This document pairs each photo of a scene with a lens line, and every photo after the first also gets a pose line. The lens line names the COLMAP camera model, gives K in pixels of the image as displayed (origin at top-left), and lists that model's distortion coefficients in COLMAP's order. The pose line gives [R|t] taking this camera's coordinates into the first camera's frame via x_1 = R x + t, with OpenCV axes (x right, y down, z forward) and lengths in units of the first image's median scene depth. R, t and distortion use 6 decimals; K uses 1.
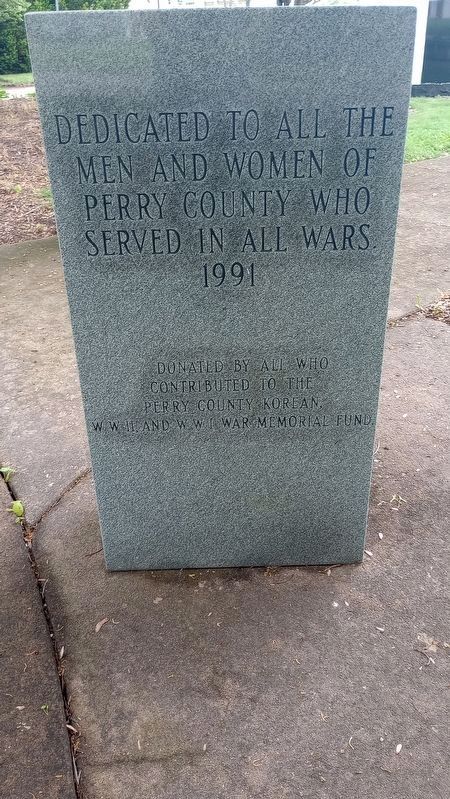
lens RADIAL K [[674.9, 0, 225.0], [0, 674.9, 399.5], [0, 0, 1]] dist [0.022934, 0.002779]
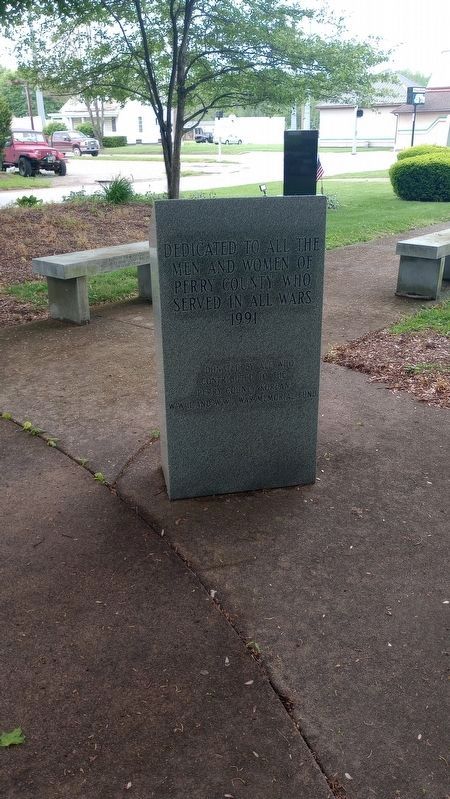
lens RADIAL K [[674.9, 0, 225.0], [0, 674.9, 399.5], [0, 0, 1]] dist [0.022934, 0.002779]
pose [[0.982457, -0.060923, 0.176258, -0.369309], [0.083947, 0.988438, -0.126266, 0.264958], [-0.166527, 0.138847, 0.976212, -0.796317]]
